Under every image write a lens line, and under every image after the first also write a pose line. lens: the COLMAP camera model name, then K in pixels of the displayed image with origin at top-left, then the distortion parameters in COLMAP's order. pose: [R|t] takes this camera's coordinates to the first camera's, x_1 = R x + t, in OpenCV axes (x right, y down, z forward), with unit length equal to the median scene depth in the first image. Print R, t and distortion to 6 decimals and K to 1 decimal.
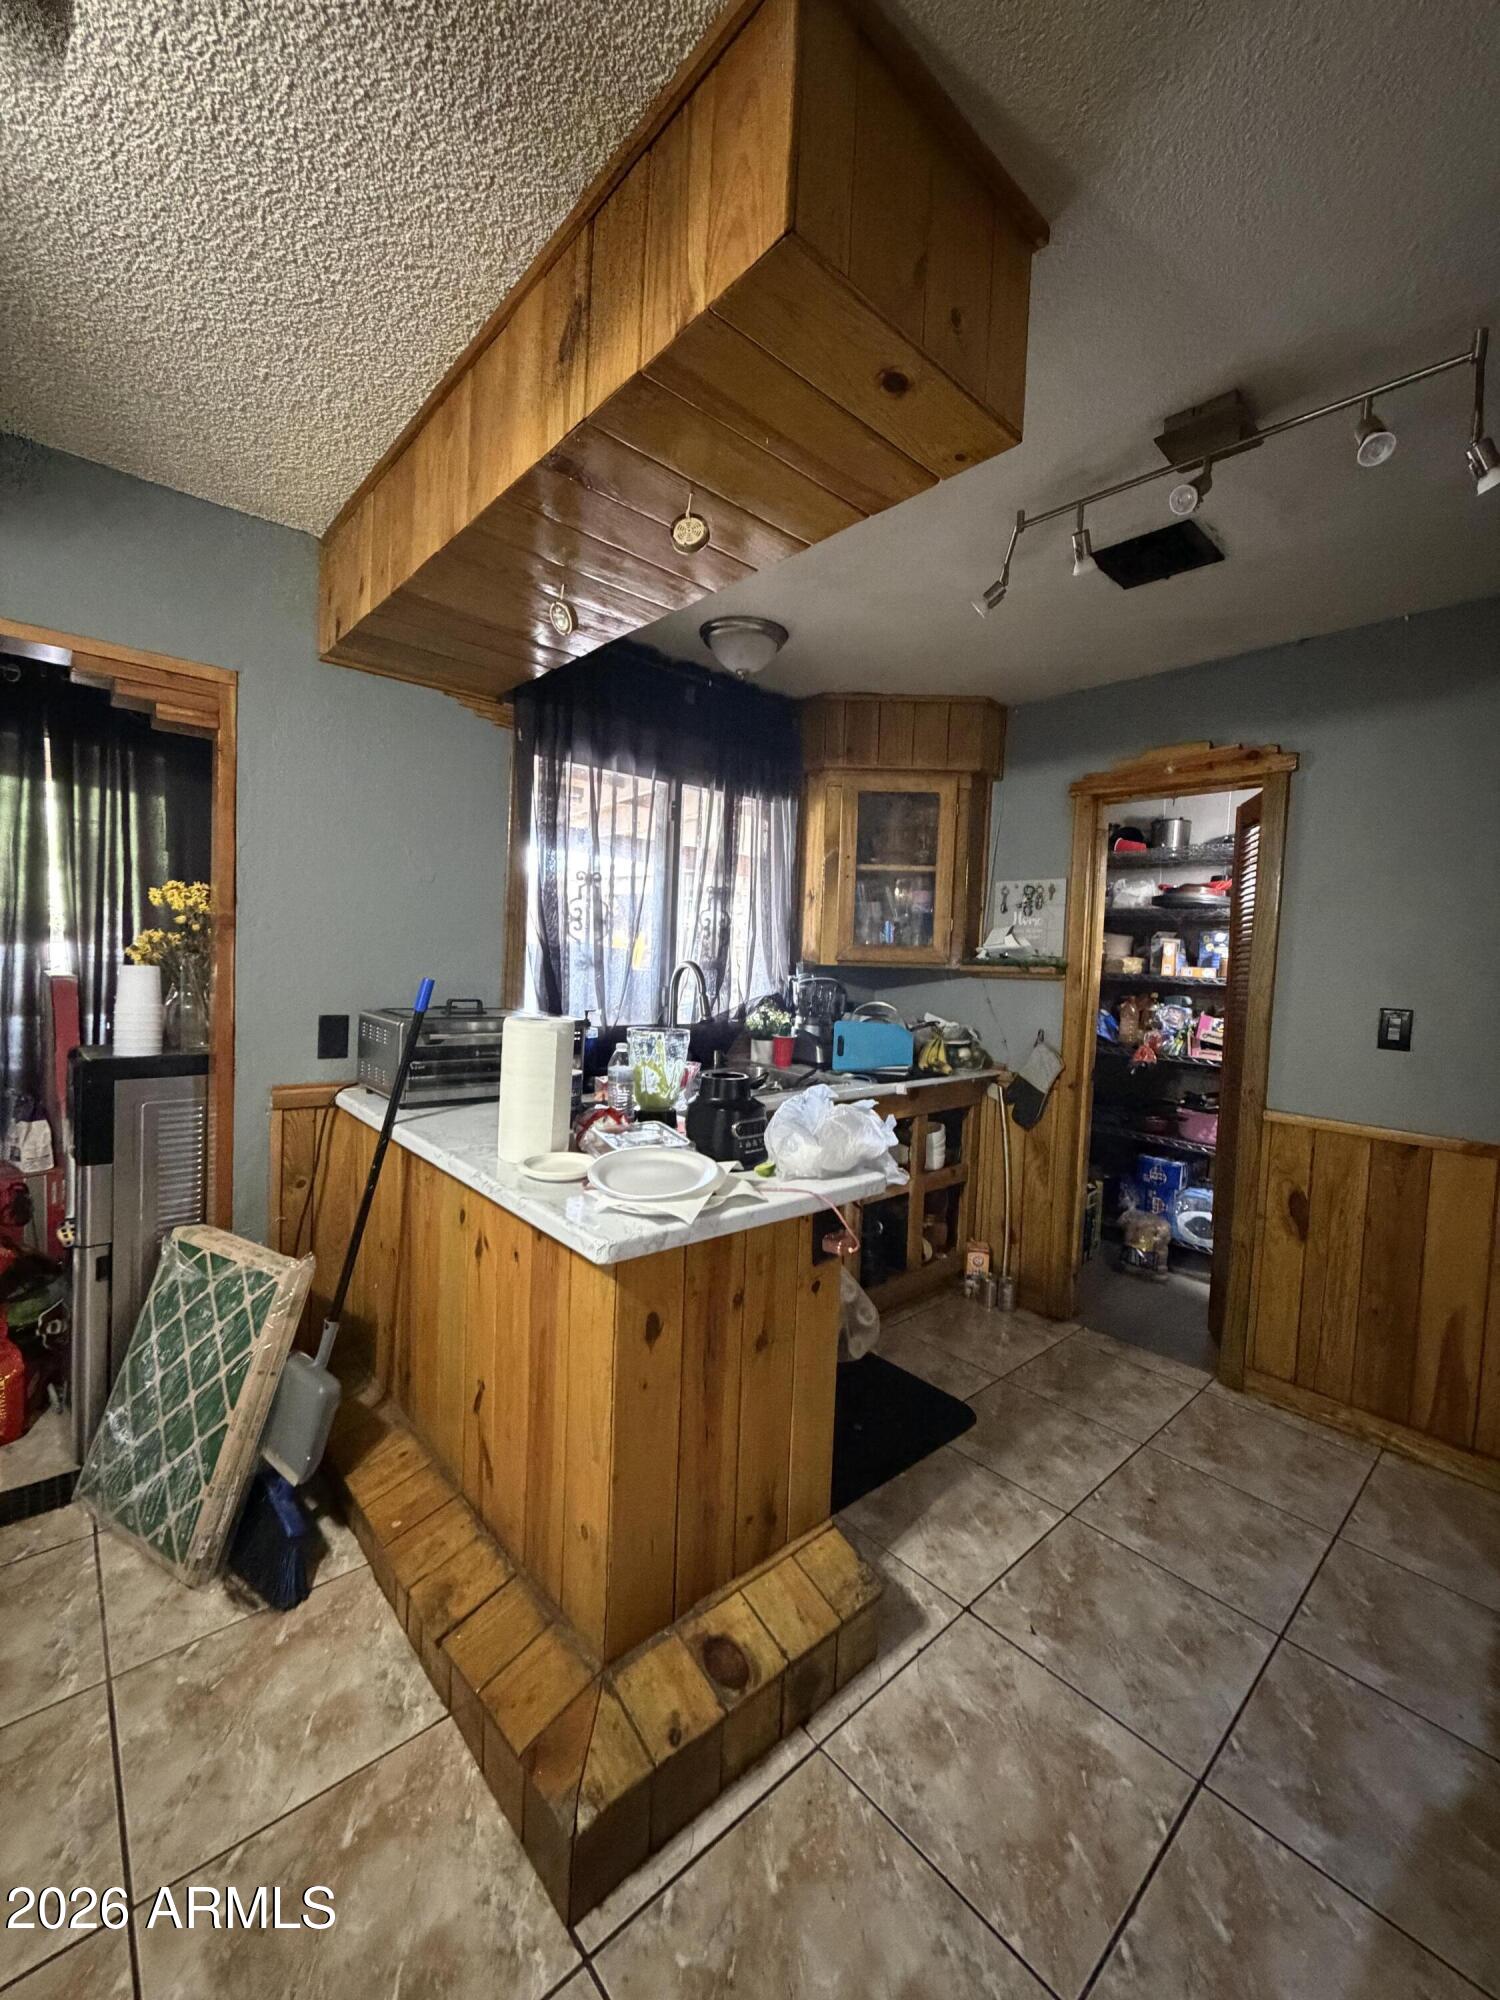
lens RADIAL K [[801.7, 0, 749.5], [0, 801.7, 991.1], [0, 0, 1]] dist [0.002537, -0.001580]
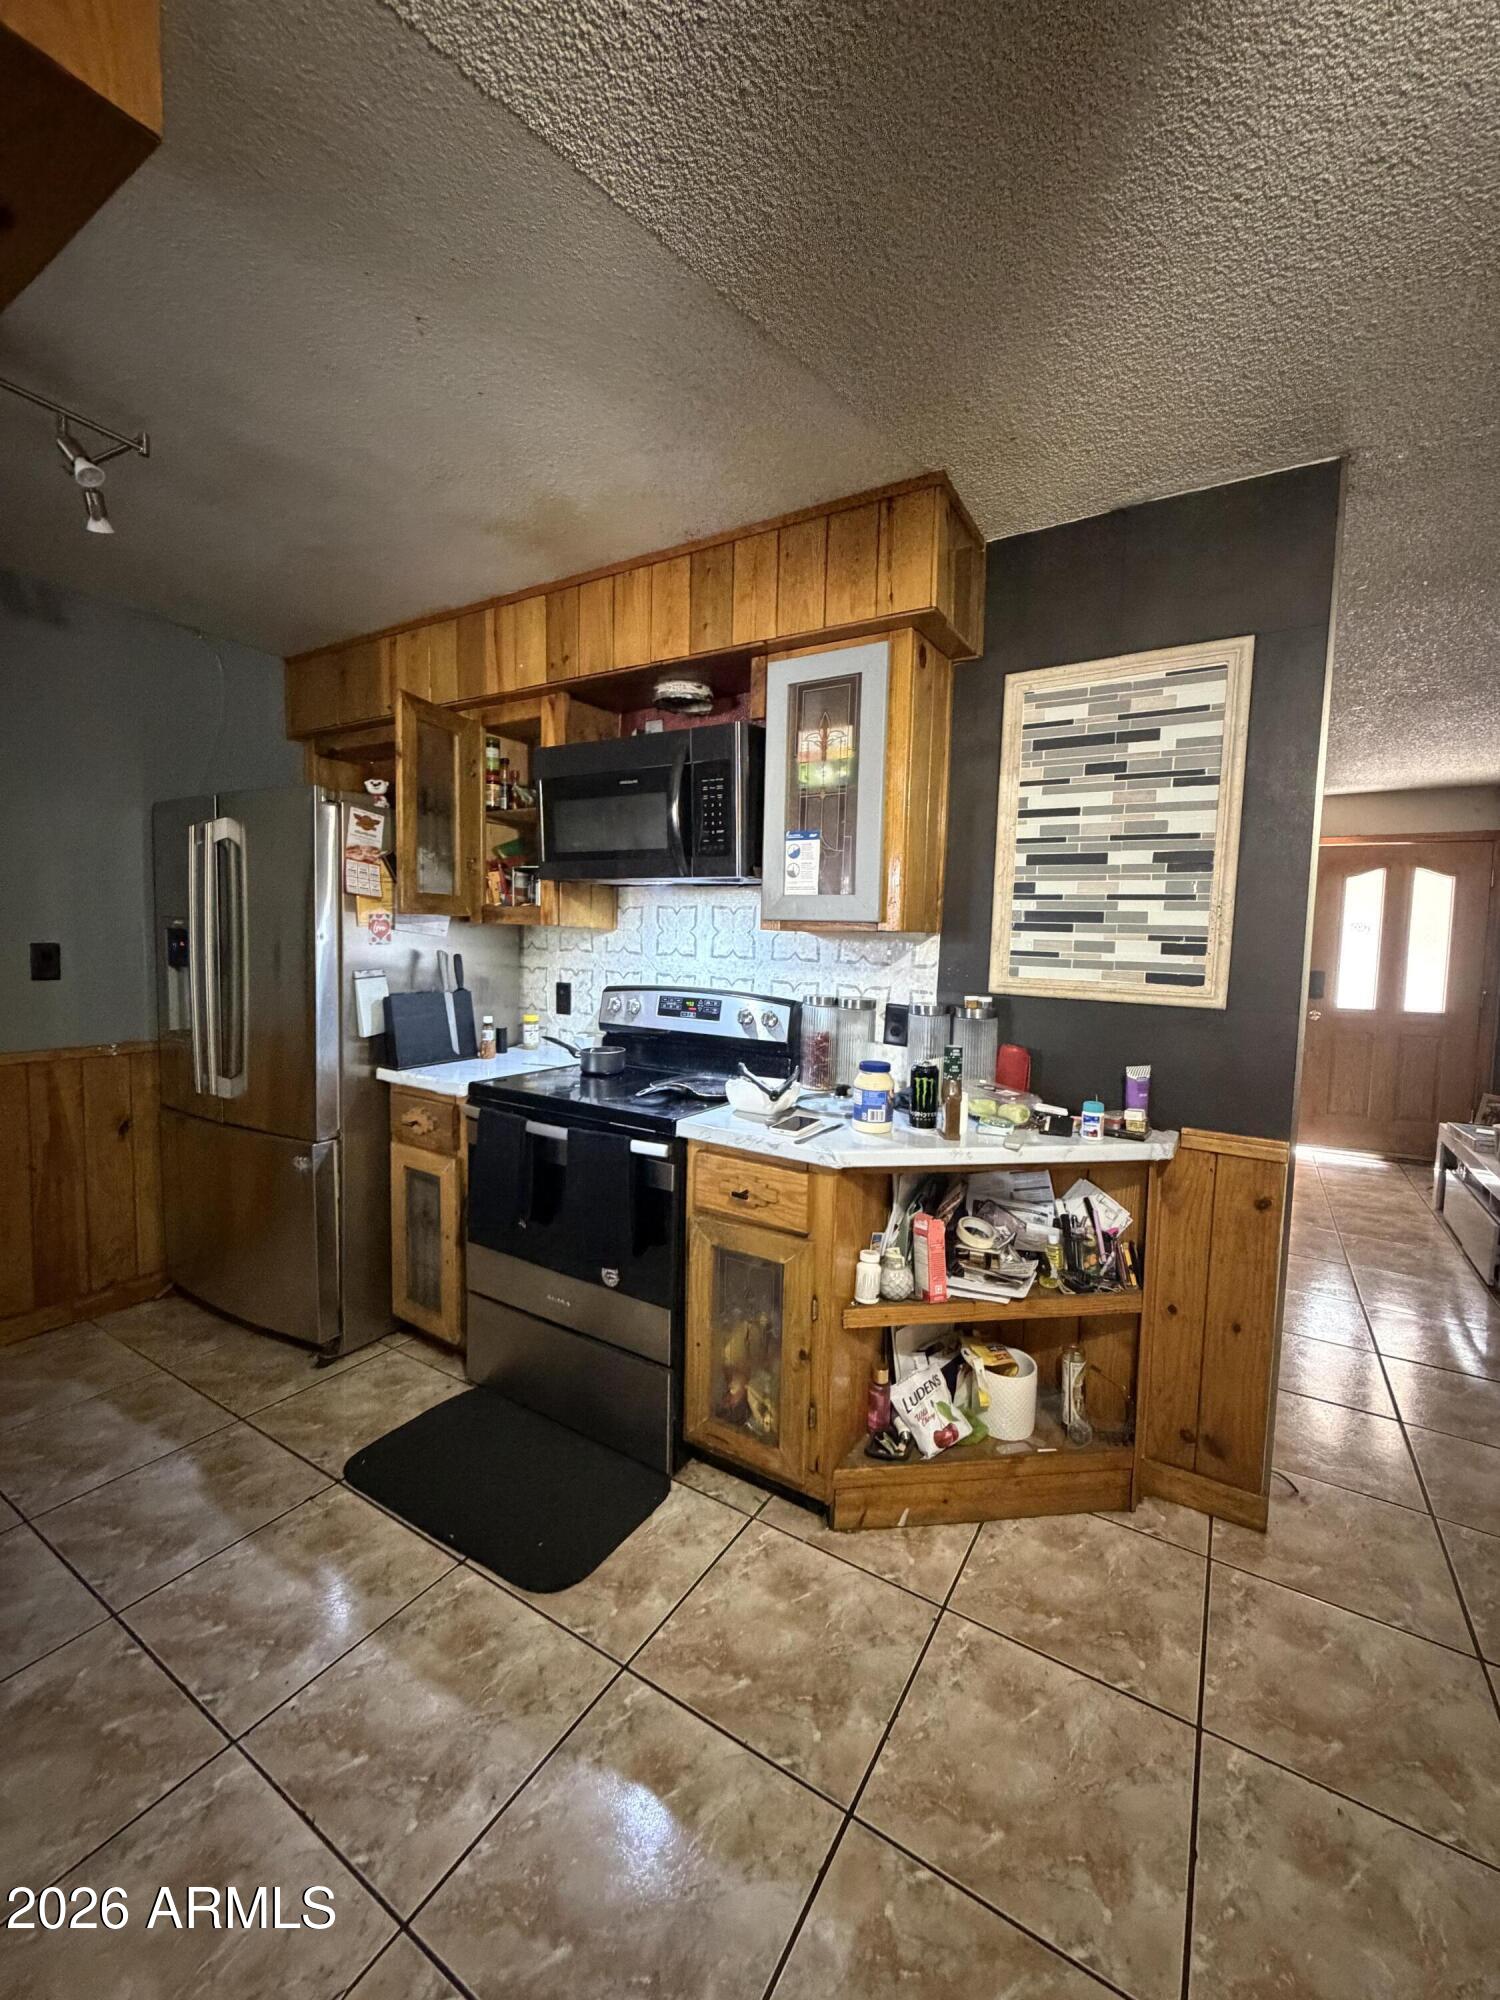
lens RADIAL K [[801.7, 0, 745.8], [0, 801.7, 996.8], [0, 0, 1]] dist [0.002537, -0.001580]
pose [[-0.288536, -0.117135, 0.950277, -0.768027], [0.008447, 0.992138, 0.124860, -0.050679], [-0.957432, 0.044053, -0.285278, 0.444786]]
